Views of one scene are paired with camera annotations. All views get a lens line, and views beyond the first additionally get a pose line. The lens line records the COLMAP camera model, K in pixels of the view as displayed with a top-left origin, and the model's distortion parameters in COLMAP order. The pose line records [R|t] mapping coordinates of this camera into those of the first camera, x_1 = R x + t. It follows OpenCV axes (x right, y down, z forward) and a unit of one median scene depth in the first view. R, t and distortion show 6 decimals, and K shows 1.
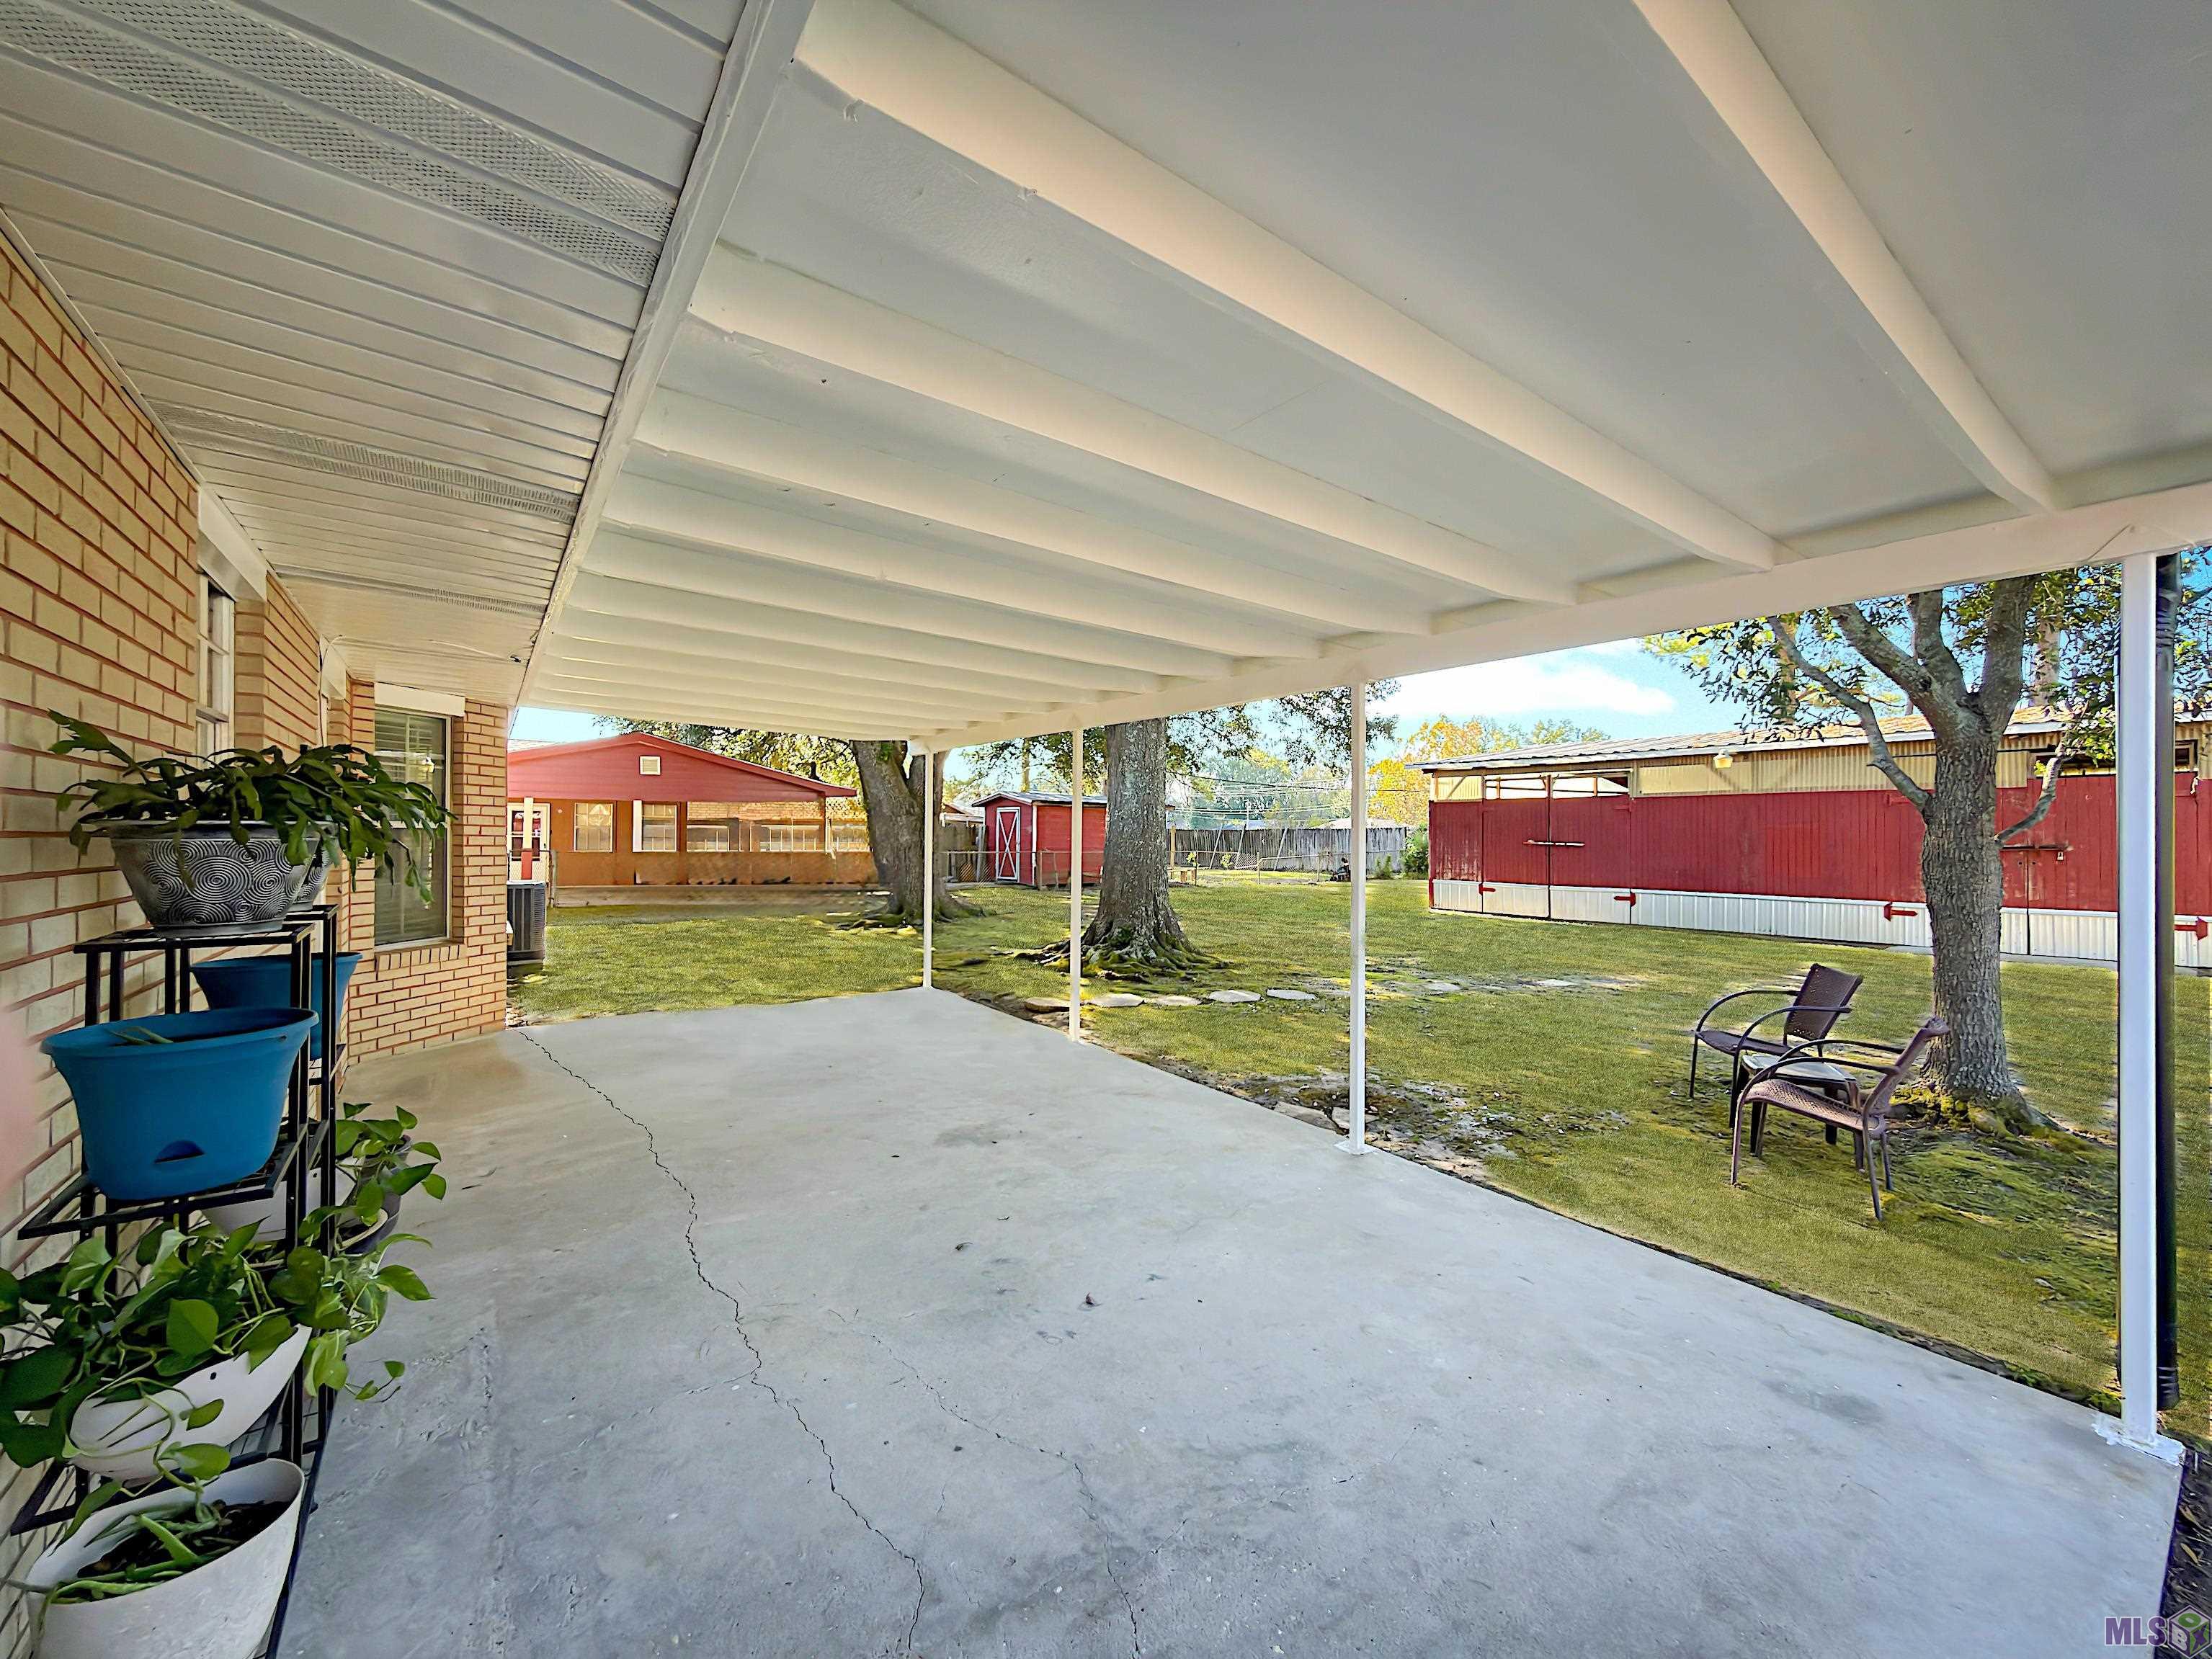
lens RADIAL K [[893.6, 0, 1118.7], [0, 893.6, 828.8], [0, 0, 1]] dist [-0.000695, 0.000187]
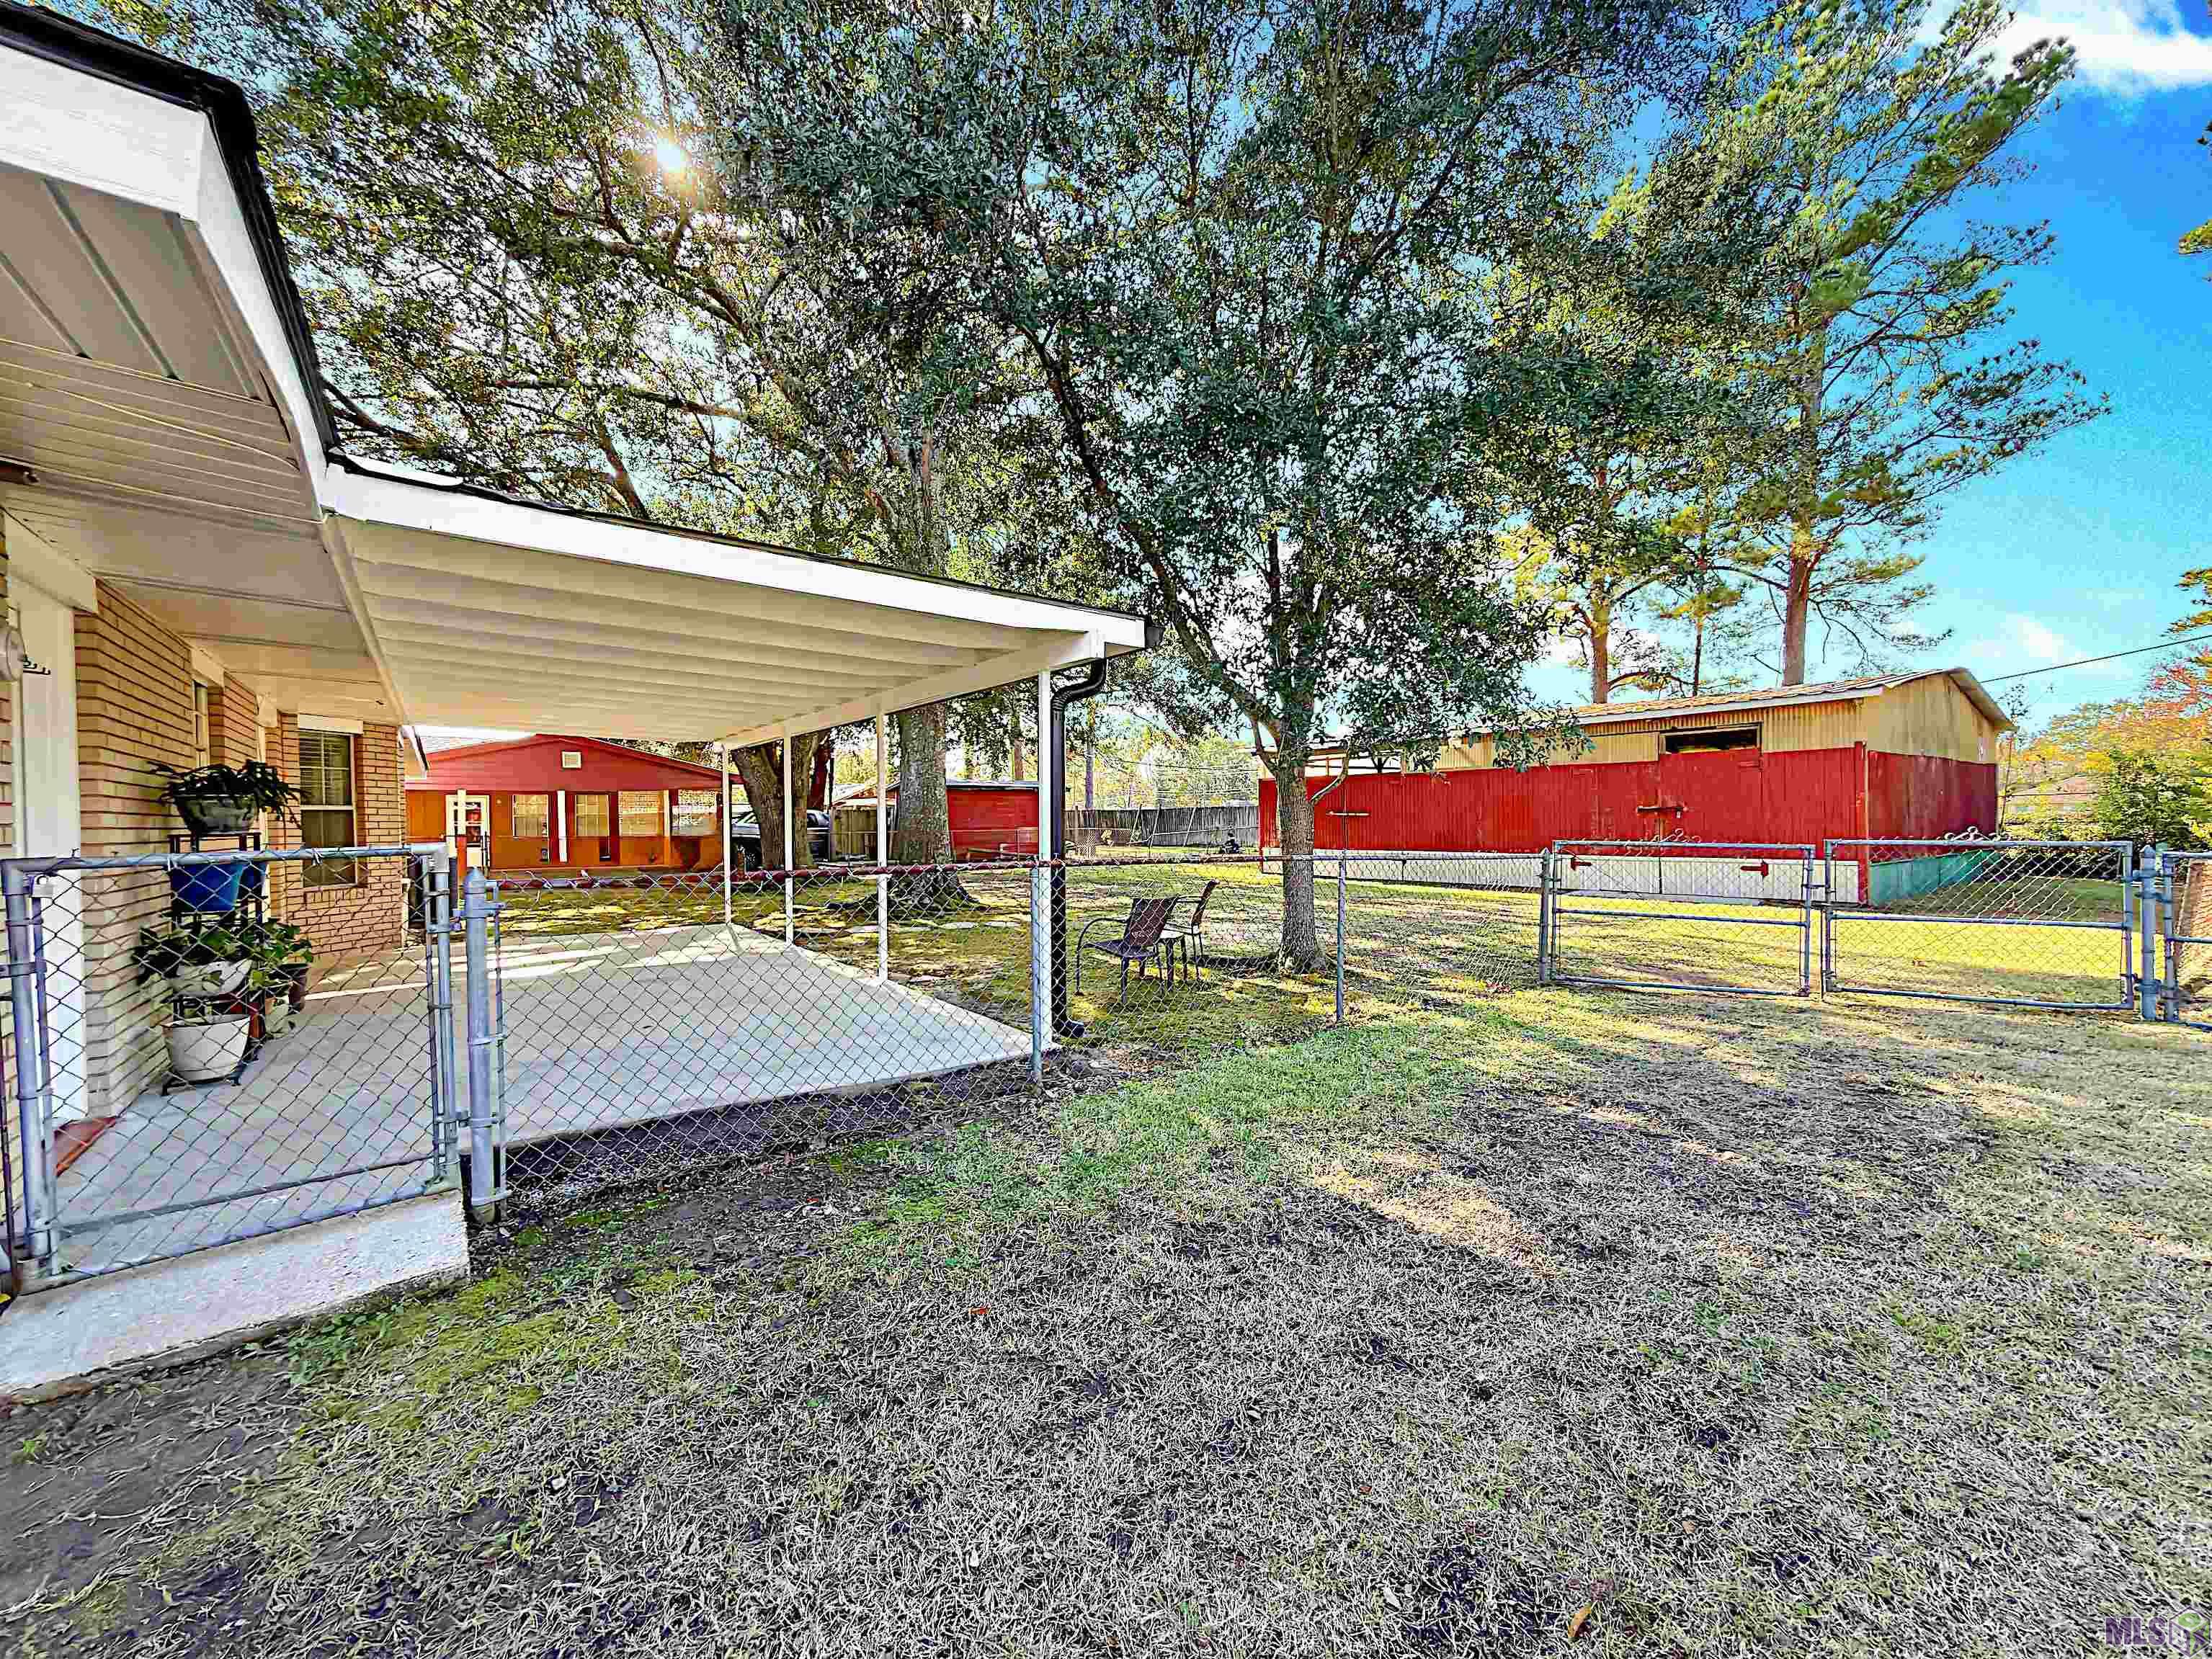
lens RADIAL K [[893.6, 0, 1118.7], [0, 893.6, 828.8], [0, 0, 1]] dist [-0.000695, 0.000187]
pose [[0.999576, -0.018312, 0.022658, 0.483526], [0.017880, 0.999657, 0.019111, 0.024747], [-0.023000, -0.018698, 0.999561, -0.509746]]
